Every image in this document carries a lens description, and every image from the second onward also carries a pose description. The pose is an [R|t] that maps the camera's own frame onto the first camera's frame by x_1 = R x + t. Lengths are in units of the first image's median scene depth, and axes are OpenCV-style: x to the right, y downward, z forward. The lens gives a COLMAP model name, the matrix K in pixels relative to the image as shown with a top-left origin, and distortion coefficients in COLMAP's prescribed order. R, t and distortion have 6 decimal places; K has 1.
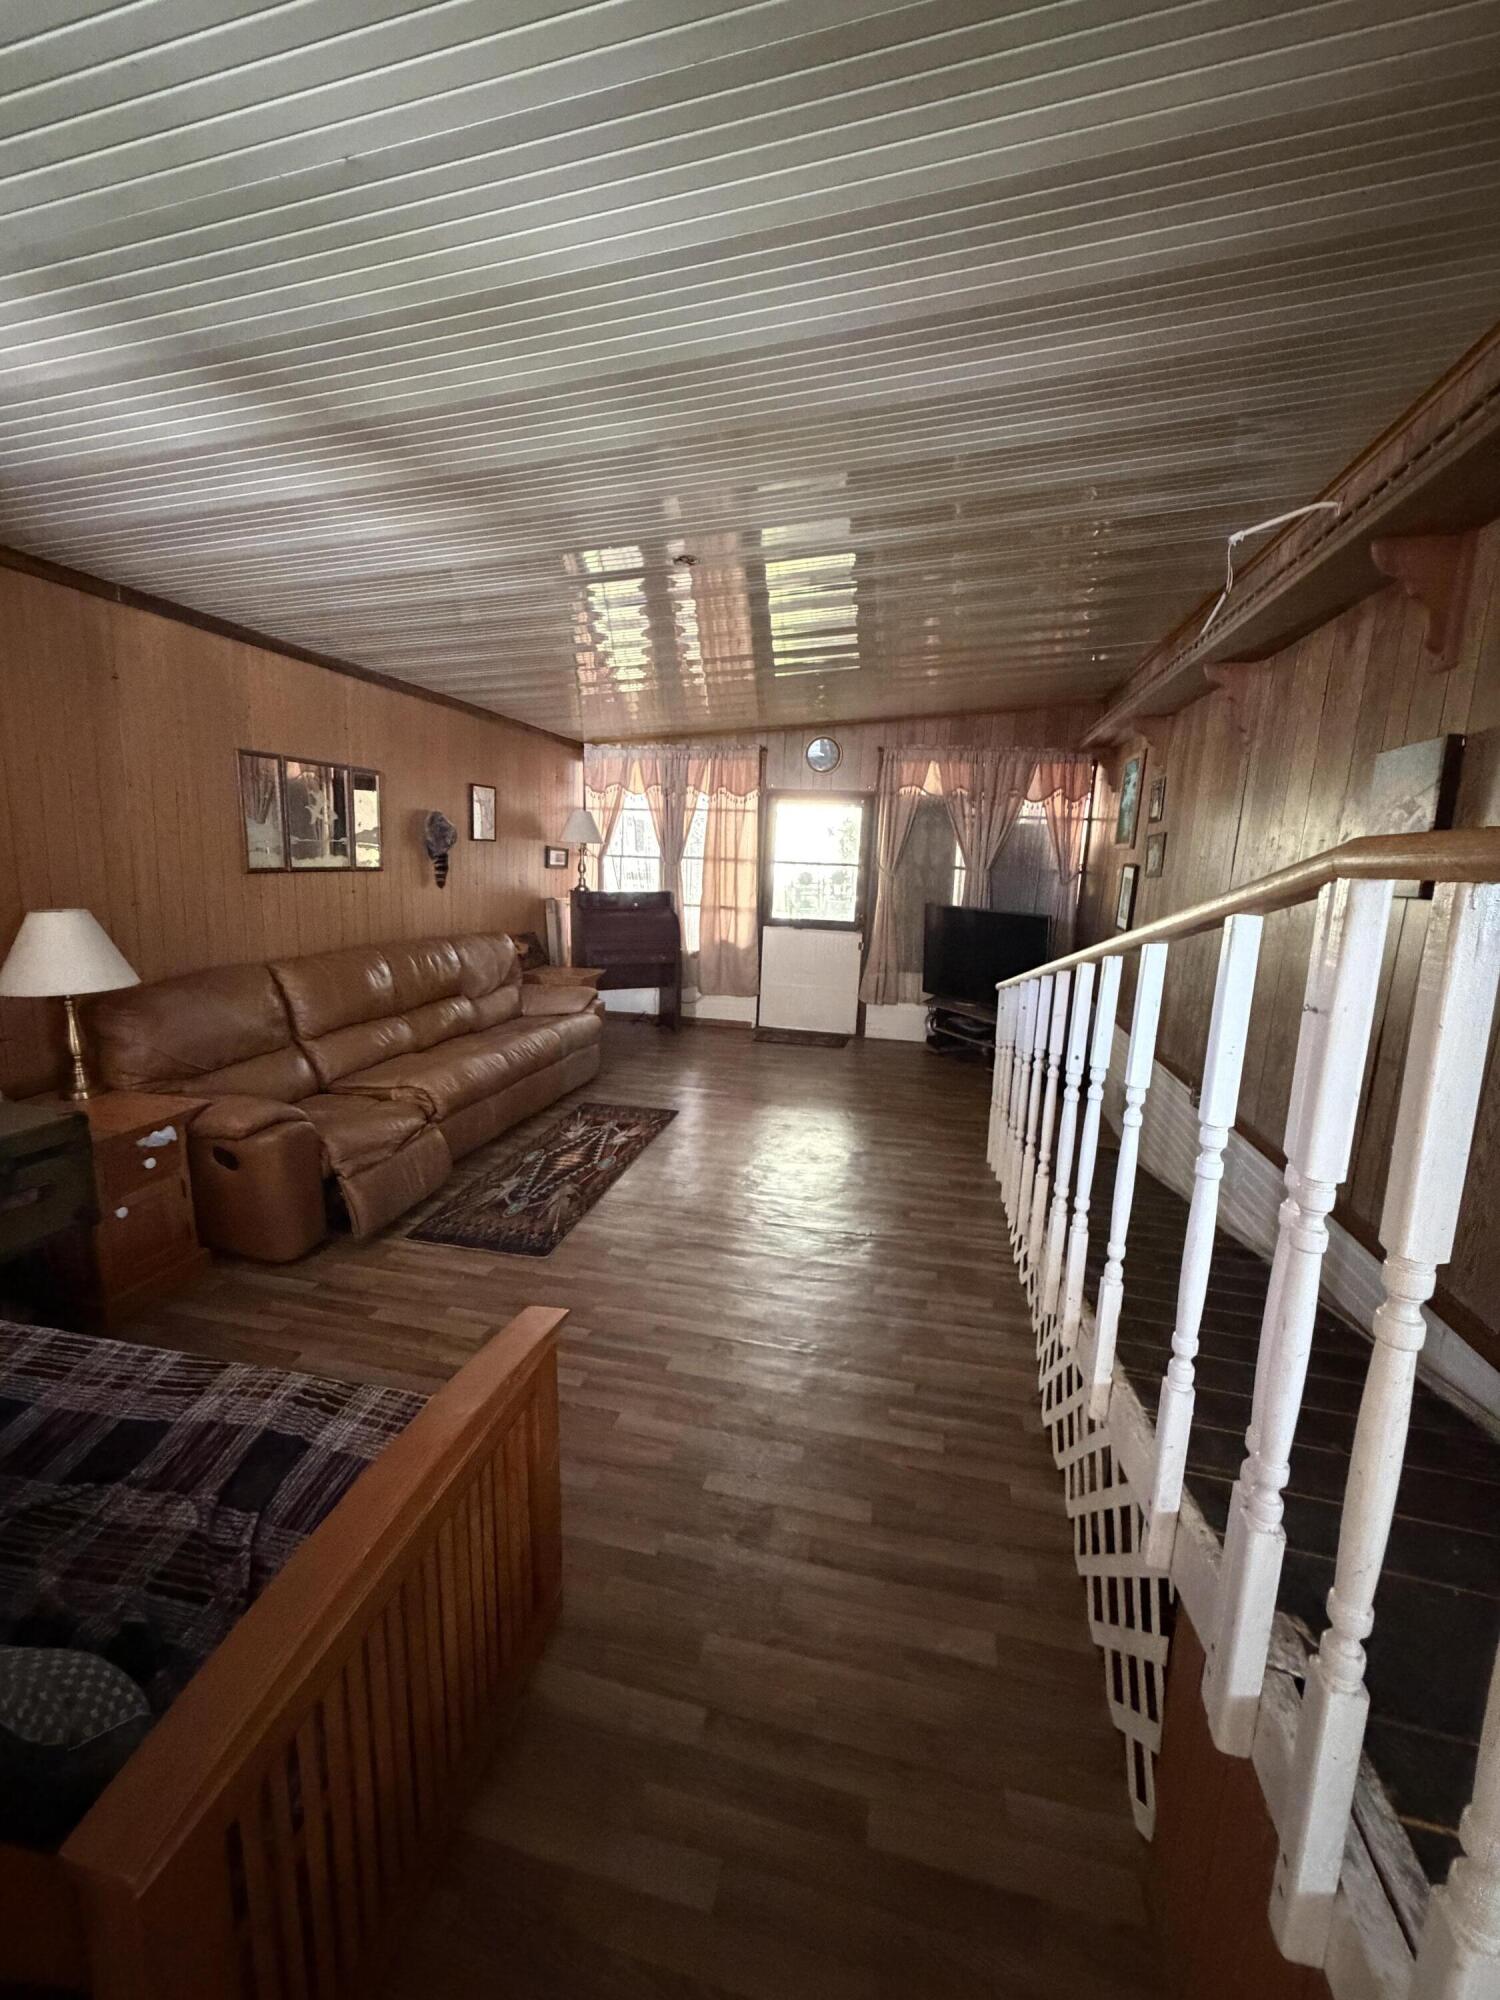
lens RADIAL K [[794.0, 0, 749.3], [0, 794.0, 993.4], [0, 0, 1]] dist [0.000222, 0.000053]
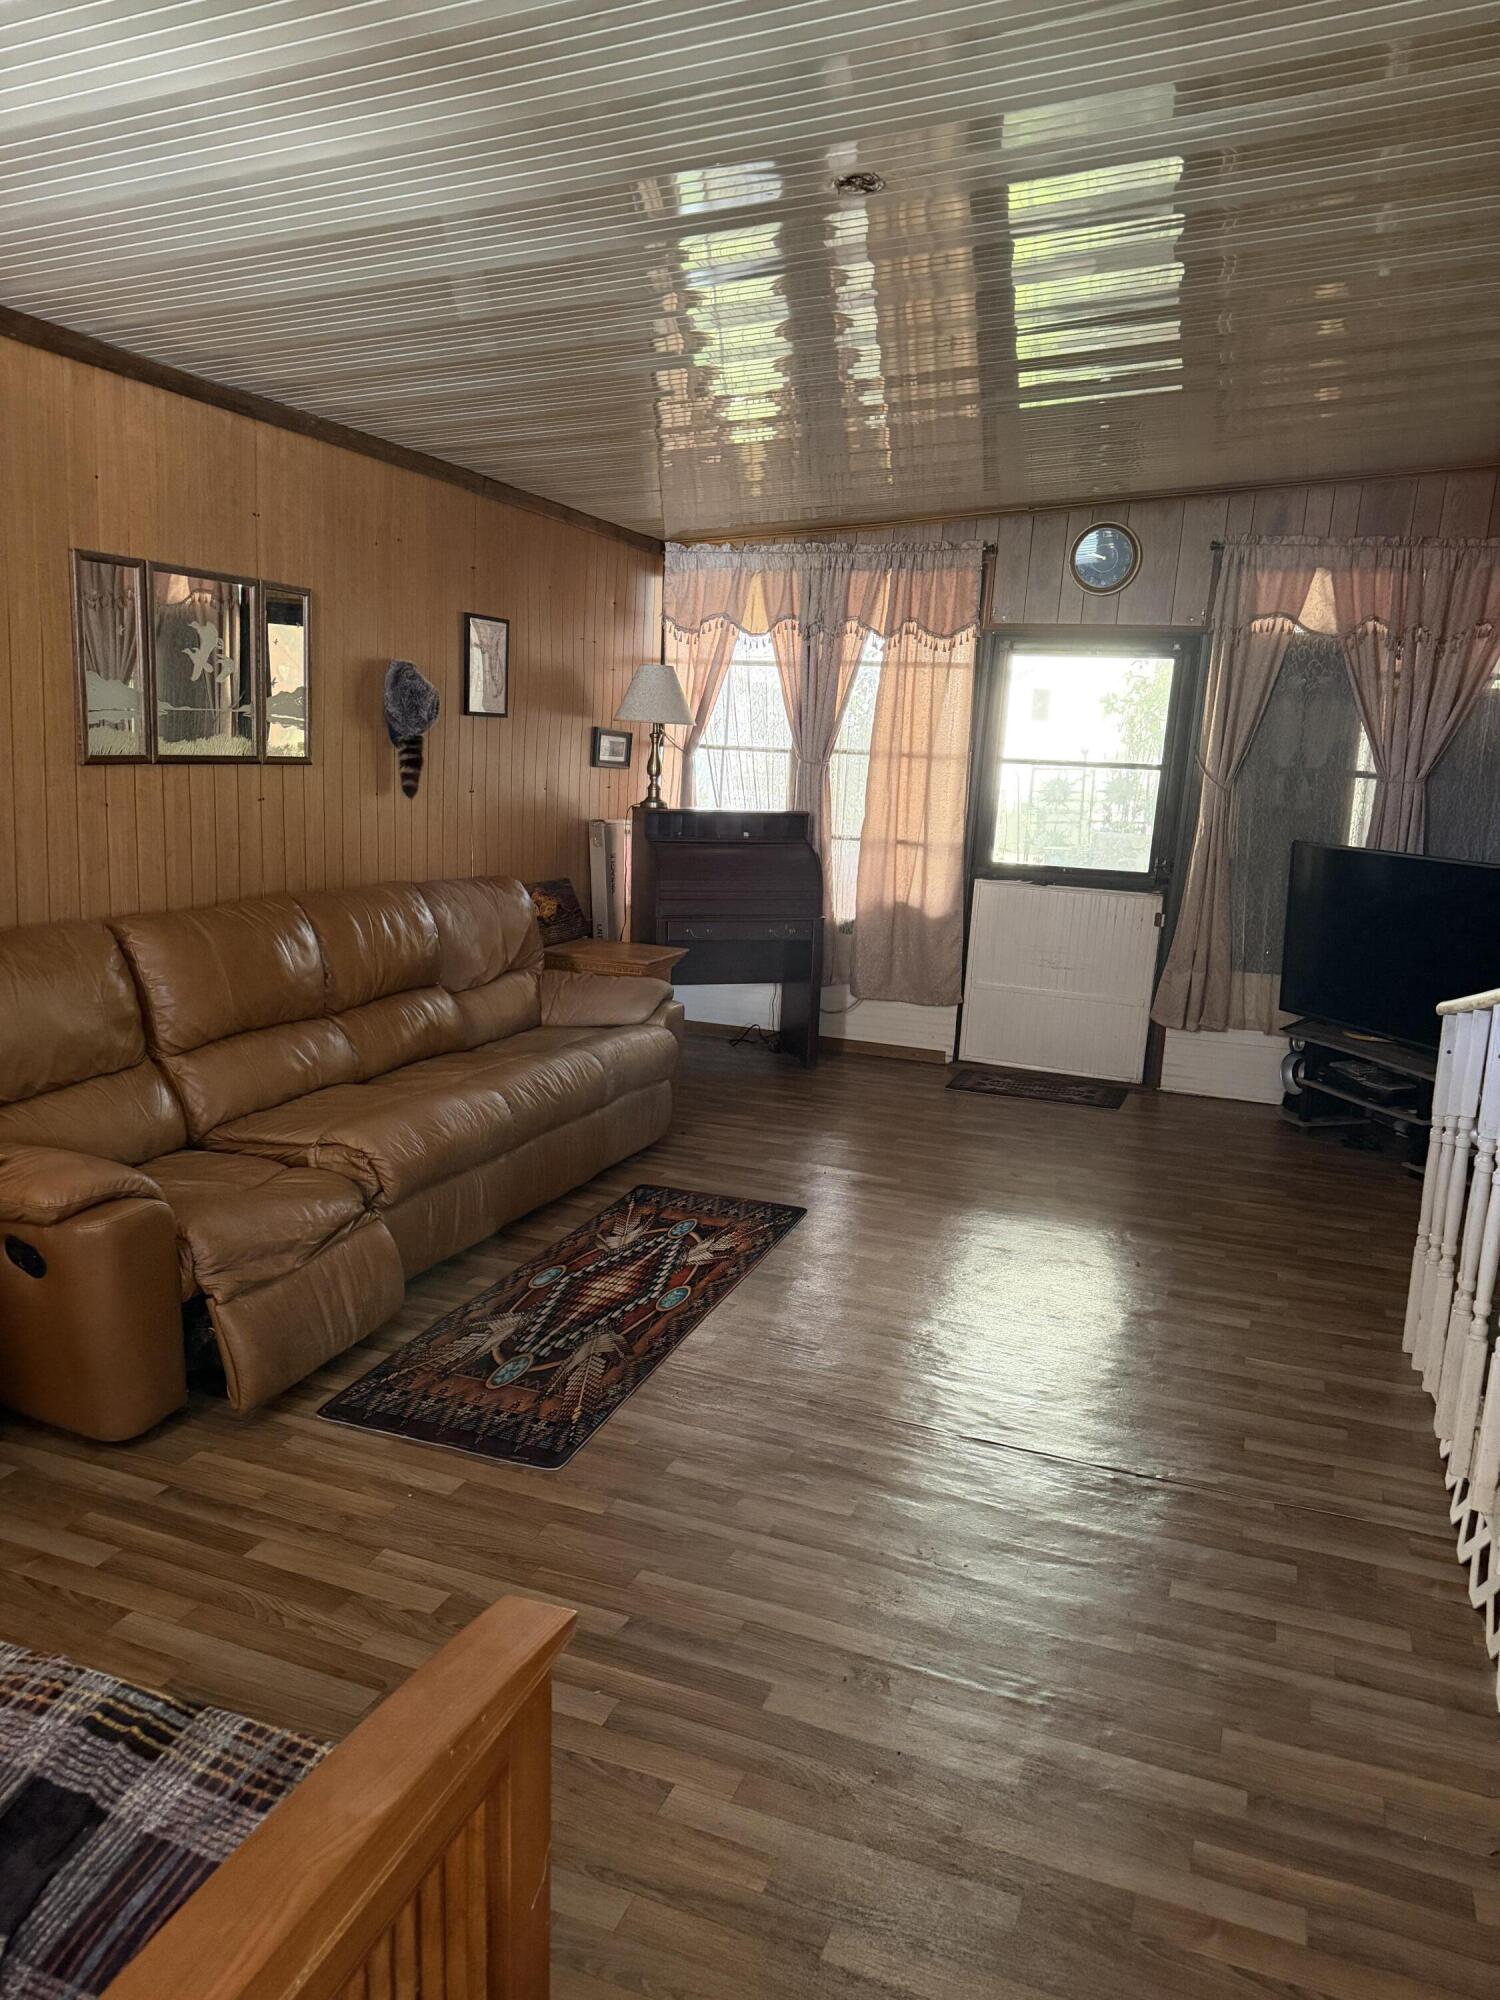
lens RADIAL K [[1399.4, 0, 744.5], [0, 1399.4, 1008.9], [0, 0, 1]] dist [0.097297, -0.116118]
pose [[0.989410, 0.038859, -0.139847, -0.001071], [-0.037196, 0.999203, 0.014486, -0.005363], [0.140298, -0.009130, 0.990067, 0.034491]]
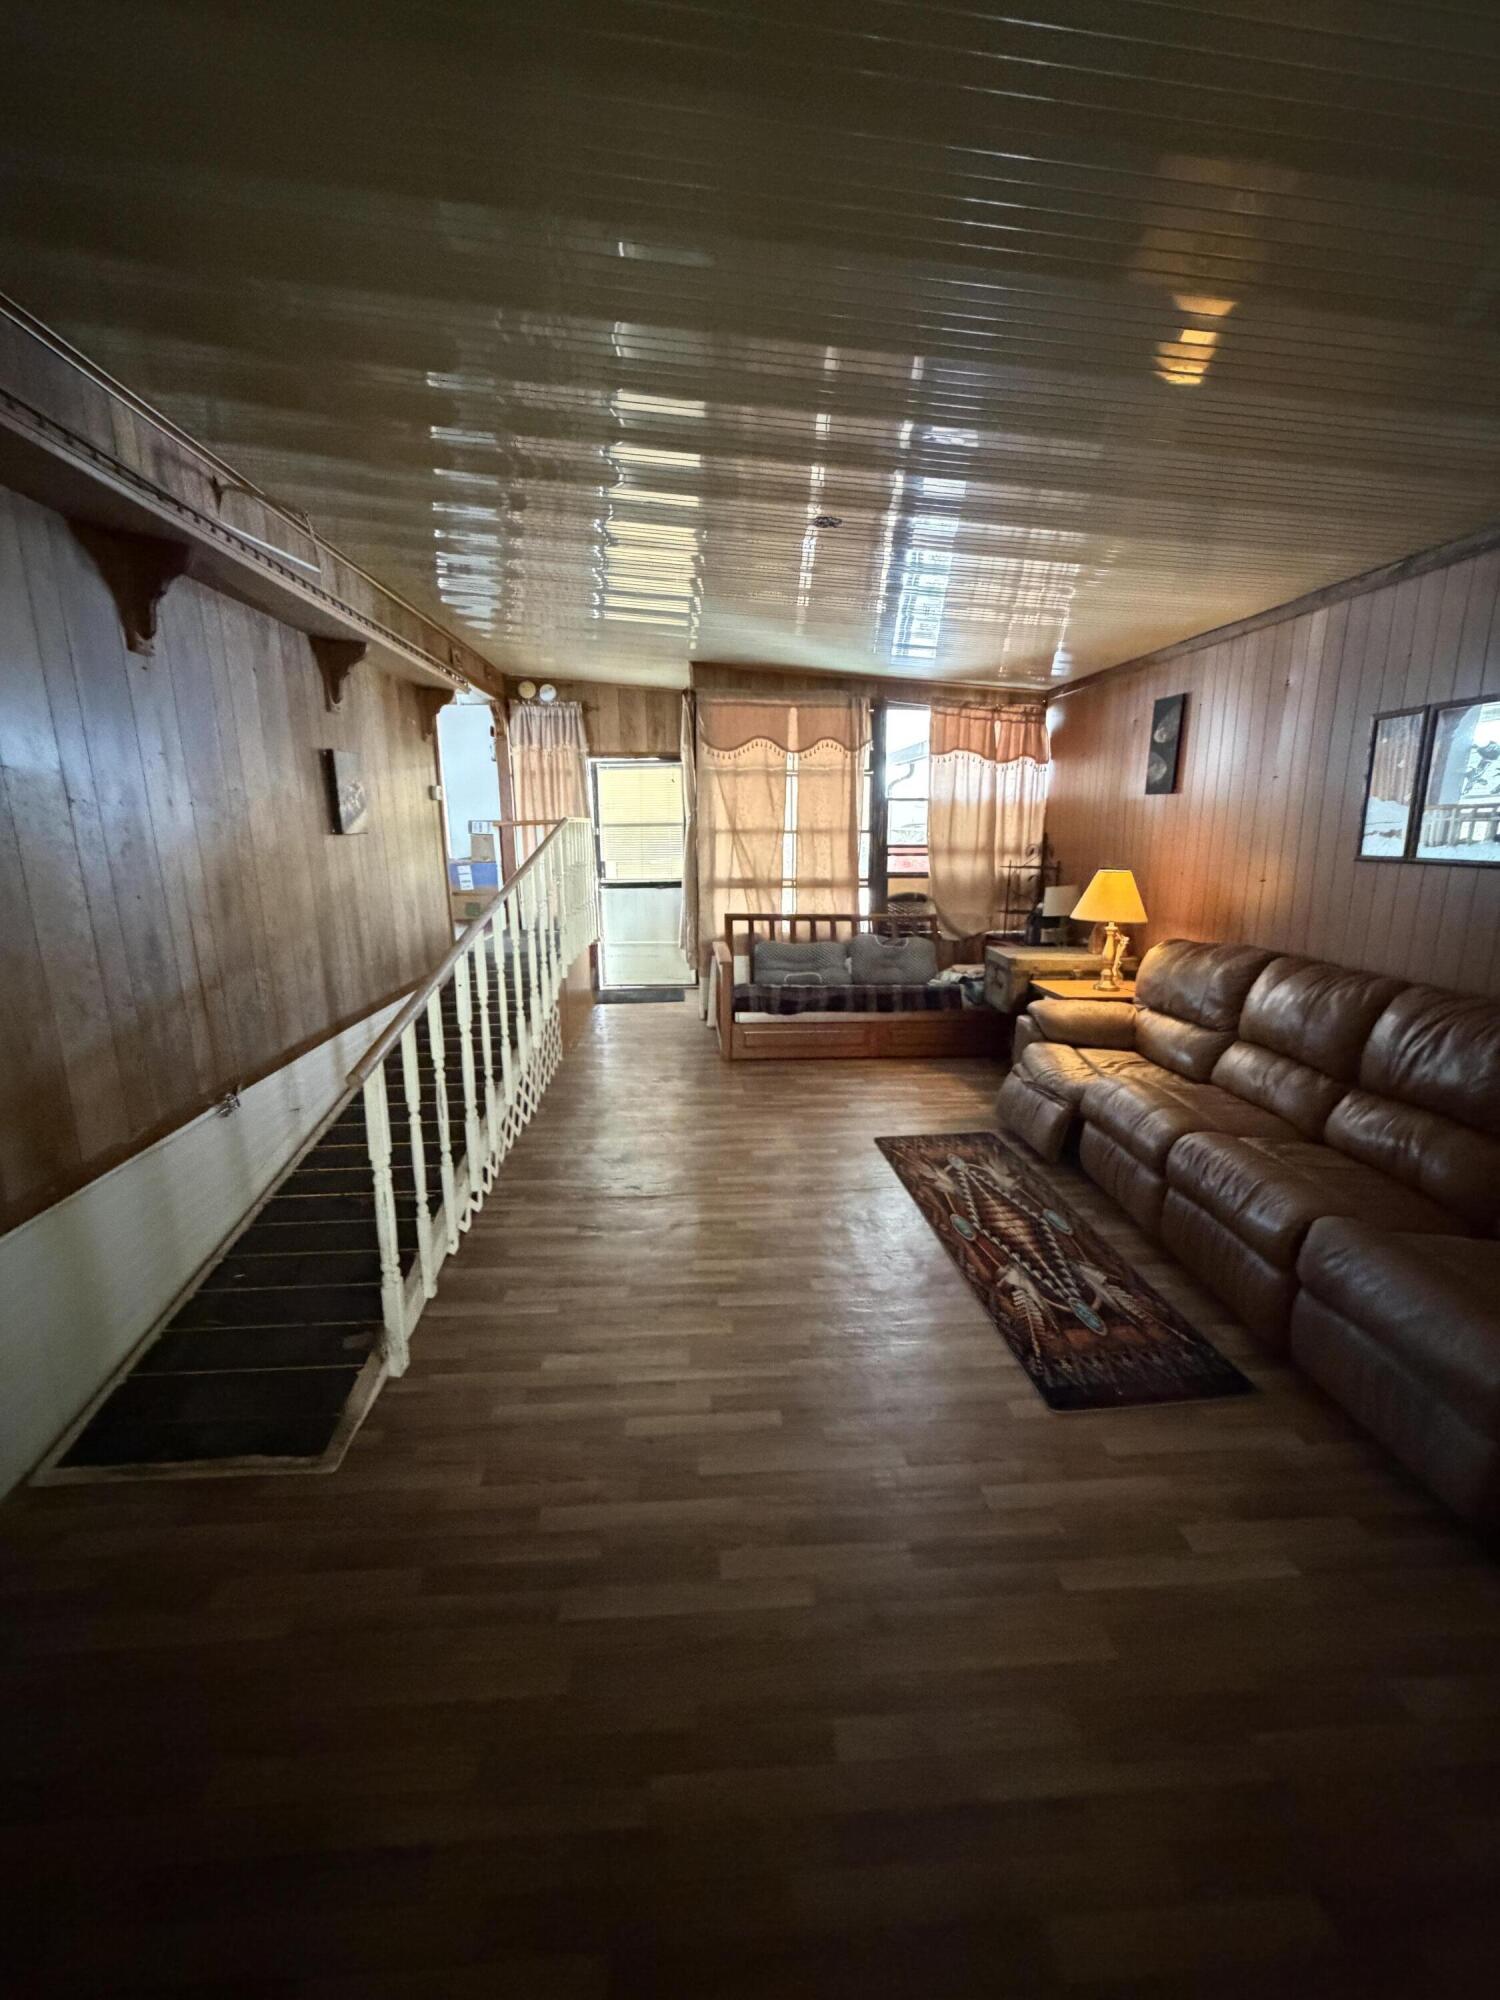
lens RADIAL K [[794.0, 0, 749.3], [0, 794.0, 993.4], [0, 0, 1]] dist [0.000222, 0.000053]
pose [[-0.959816, 0.032845, -0.278700, 0.238439], [-0.070556, 0.932981, 0.352941, -0.269106], [0.271615, 0.358423, -0.893173, 1.602773]]
